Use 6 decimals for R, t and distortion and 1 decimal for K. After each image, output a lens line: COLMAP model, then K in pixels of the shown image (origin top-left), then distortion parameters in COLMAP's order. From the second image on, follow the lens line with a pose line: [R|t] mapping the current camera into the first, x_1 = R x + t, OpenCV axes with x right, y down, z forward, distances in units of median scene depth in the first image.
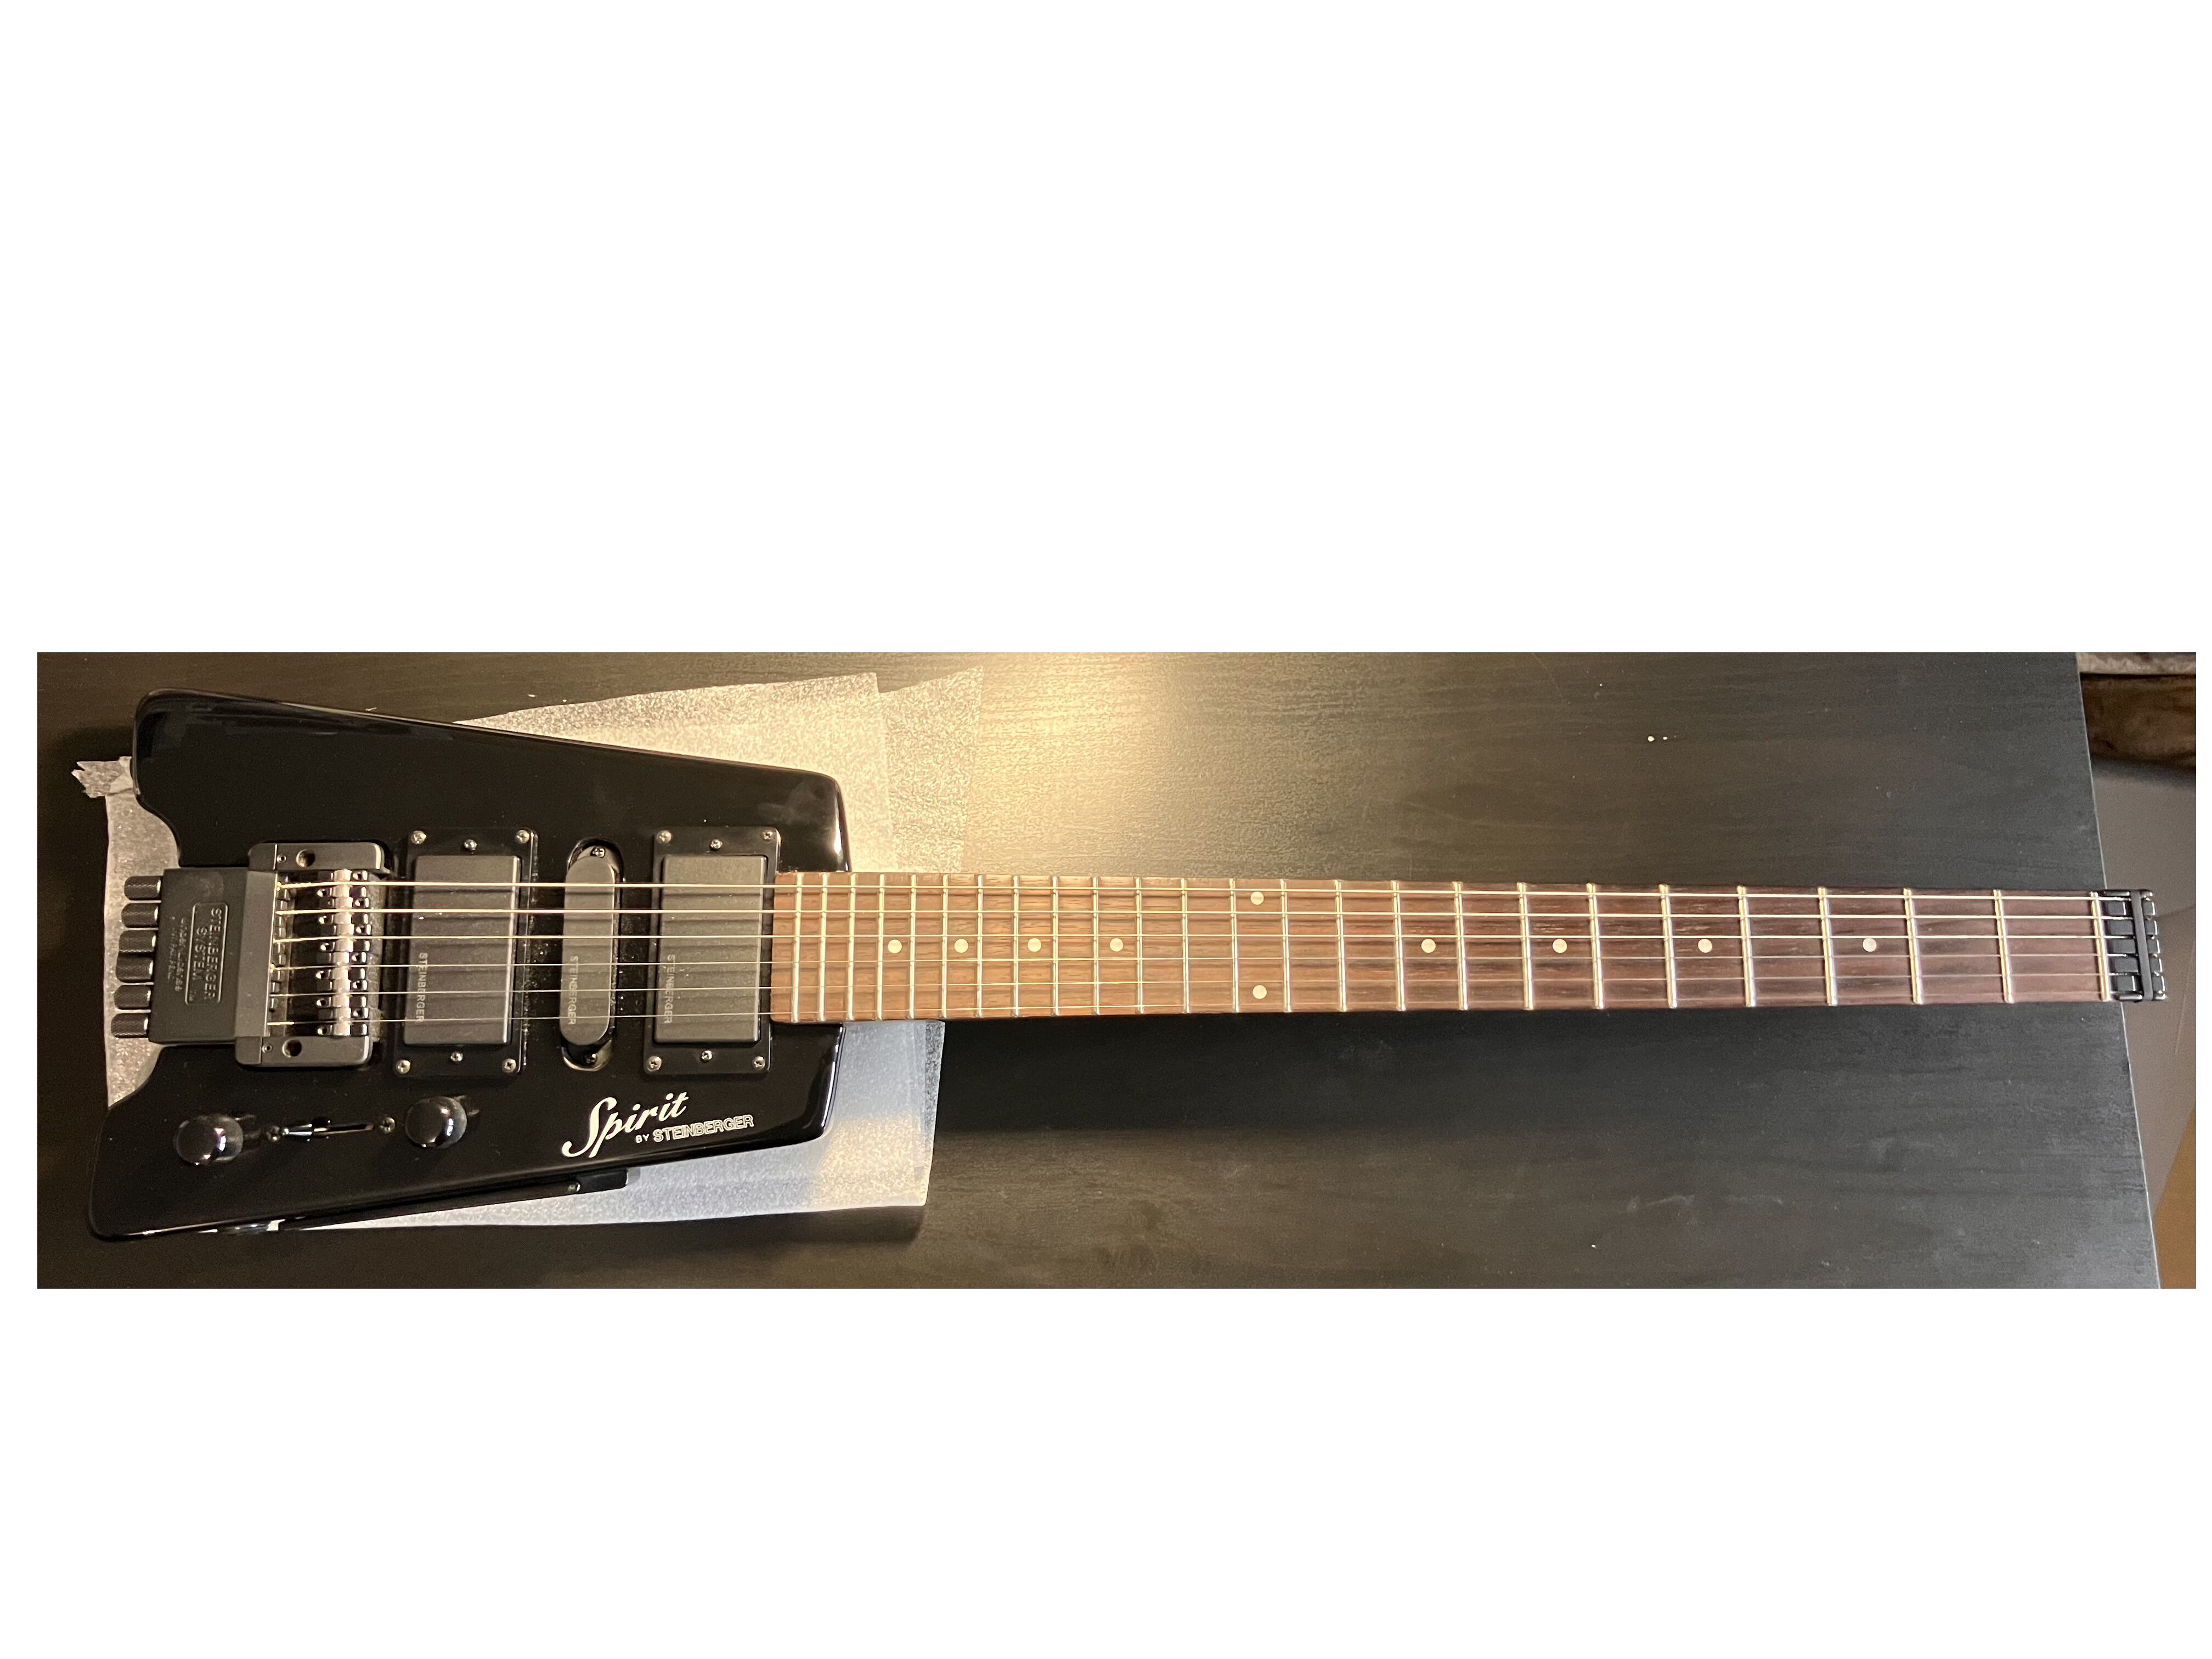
lens RADIAL K [[1802.6, 0, 1106.0], [0, 1802.6, 829.5], [0, 0, 1]] dist [0.006523, -0.003668]
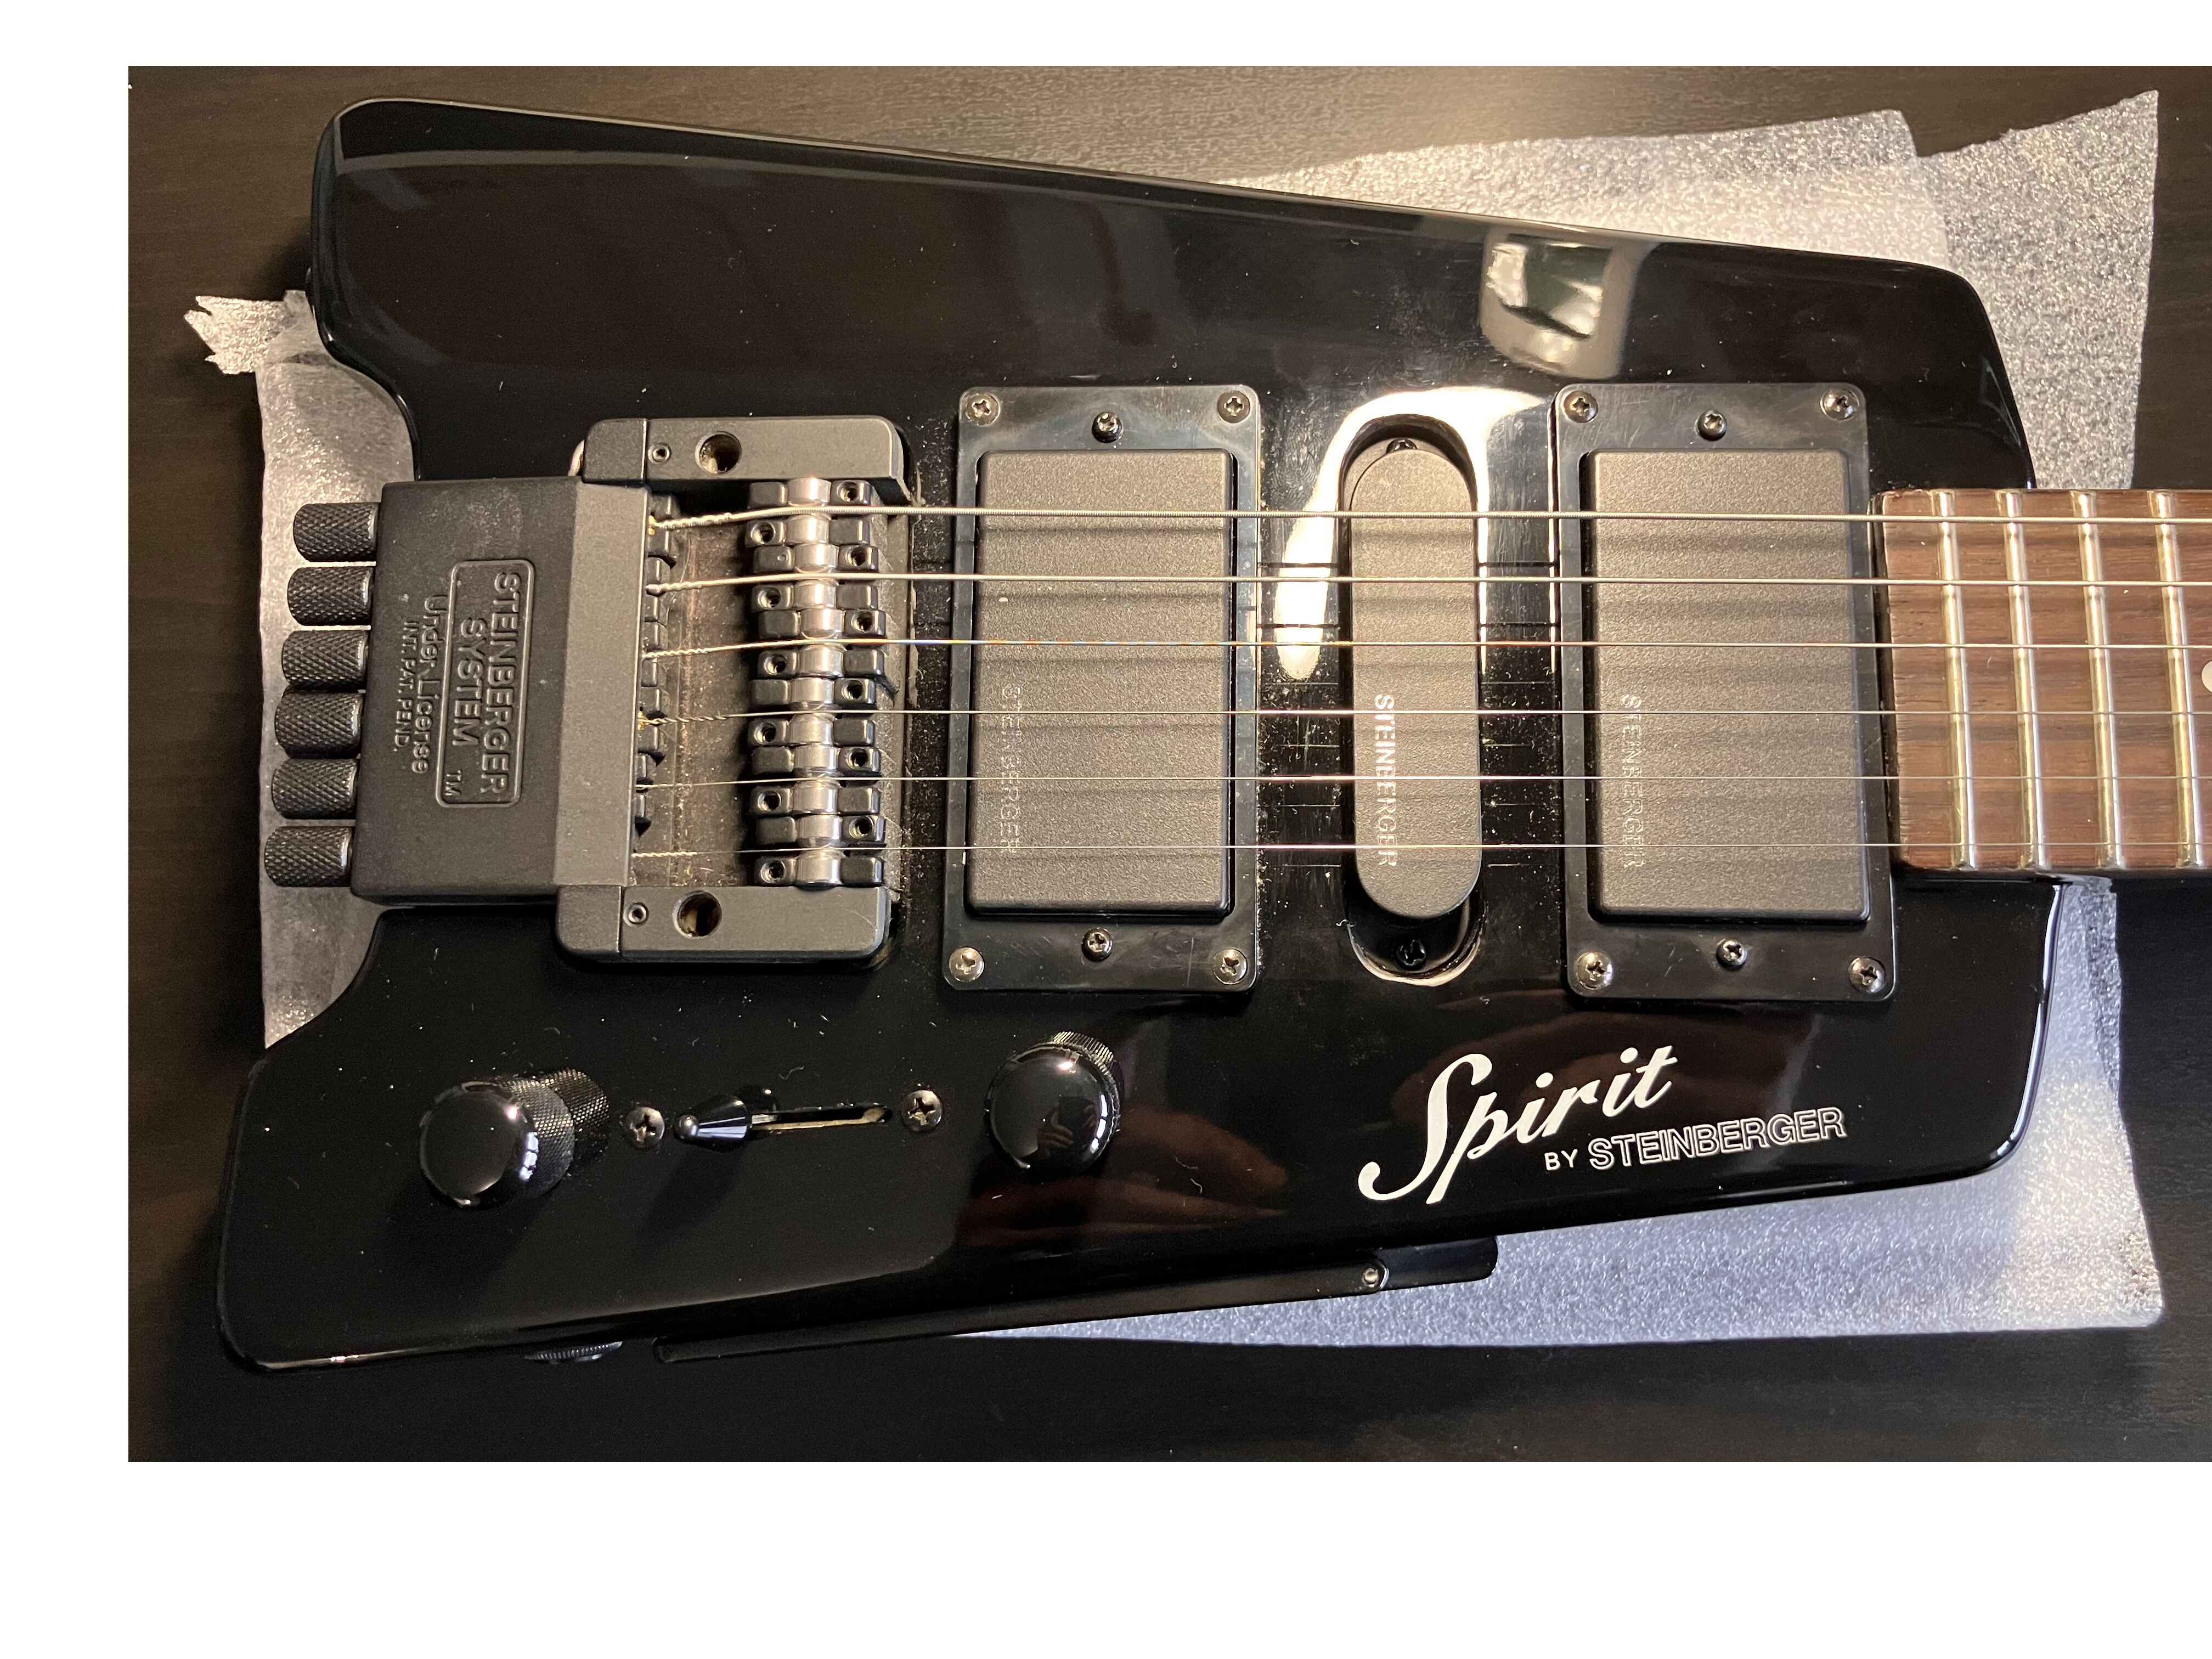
lens RADIAL K [[1903.2, 0, 1109.3], [0, 1903.2, 790.5], [0, 0, 1]] dist [0.005500, -0.010456]
pose [[0.996092, 0.010634, -0.087684, -0.318995], [-0.008154, 0.999558, 0.028592, 0.080032], [0.087949, -0.027765, 0.995738, 0.581715]]
